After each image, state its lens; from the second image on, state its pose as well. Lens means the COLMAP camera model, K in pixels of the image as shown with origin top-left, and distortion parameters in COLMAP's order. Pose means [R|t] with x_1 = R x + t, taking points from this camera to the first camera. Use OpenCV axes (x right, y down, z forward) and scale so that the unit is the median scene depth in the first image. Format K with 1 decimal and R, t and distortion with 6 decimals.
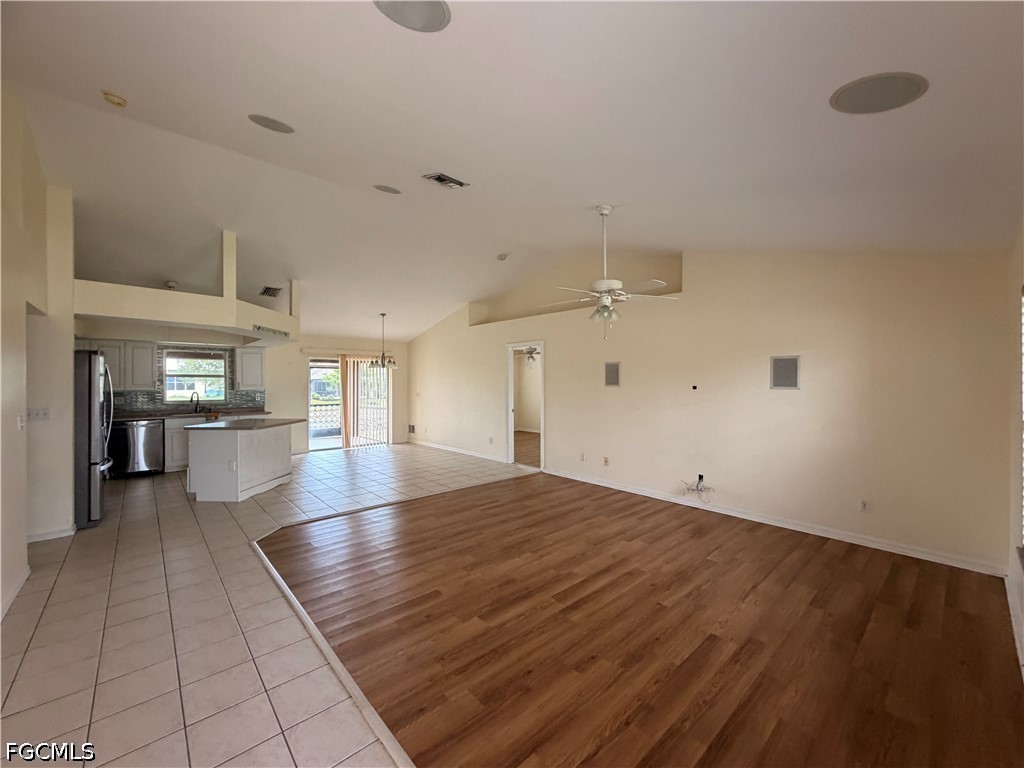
lens RADIAL K [[409.8, 0, 513.6], [0, 409.8, 387.1], [0, 0, 1]] dist [0.000889, -0.000836]
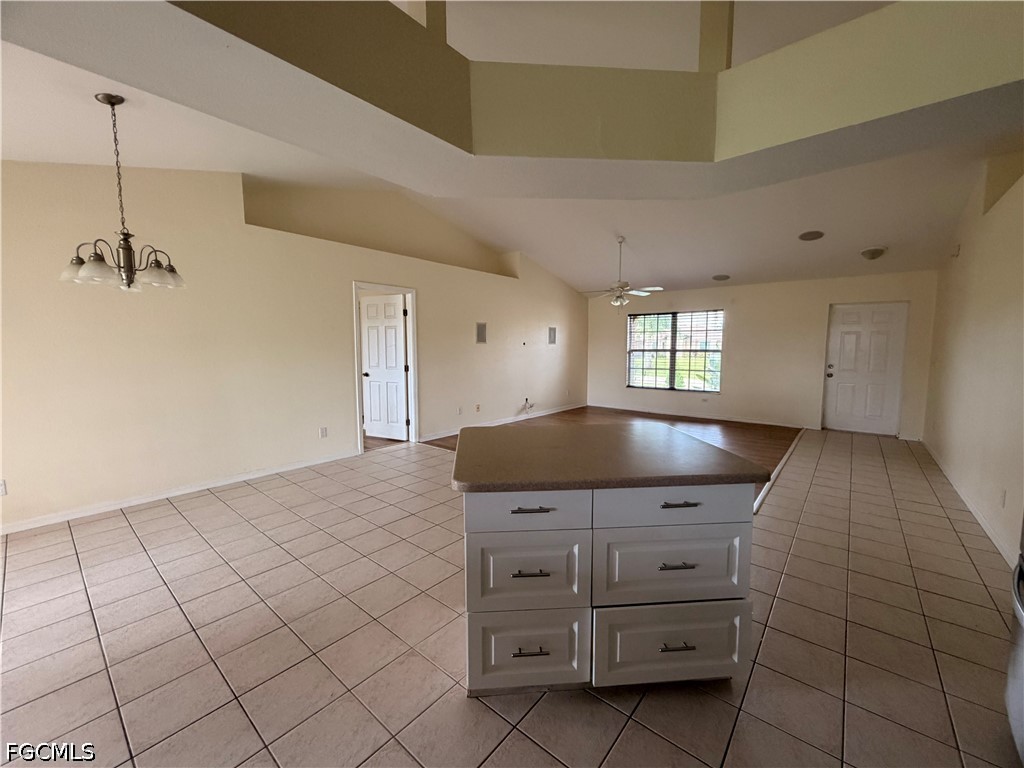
lens RADIAL K [[409.8, 0, 512.3], [0, 409.8, 384.1], [0, 0, 1]] dist [0.000889, -0.000836]
pose [[-0.152755, -0.099715, 0.983221, -0.921788], [-0.002729, 0.994935, 0.100479, -0.003038], [-0.988260, 0.012666, -0.152254, 1.076991]]
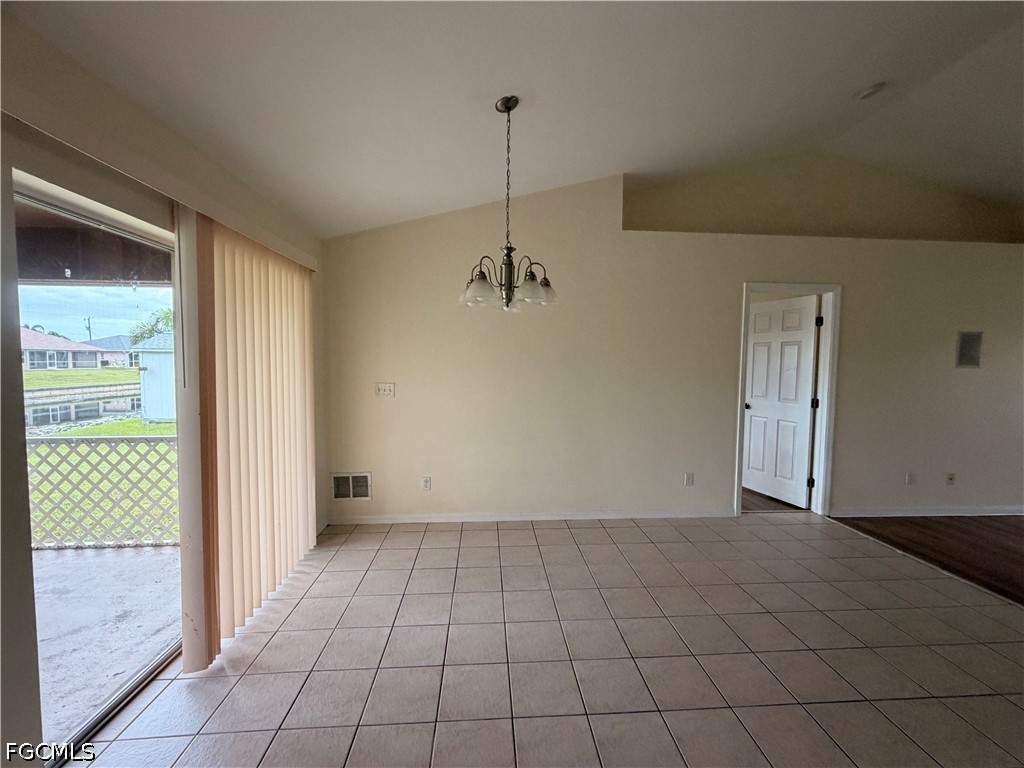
lens RADIAL K [[409.8, 0, 511.7], [0, 409.8, 383.1], [0, 0, 1]] dist [0.000889, -0.000836]
pose [[0.610483, -0.045336, 0.790731, -0.735325], [-0.007222, 0.998000, 0.062795, -0.011765], [-0.791996, -0.044046, 0.608935, 1.164401]]
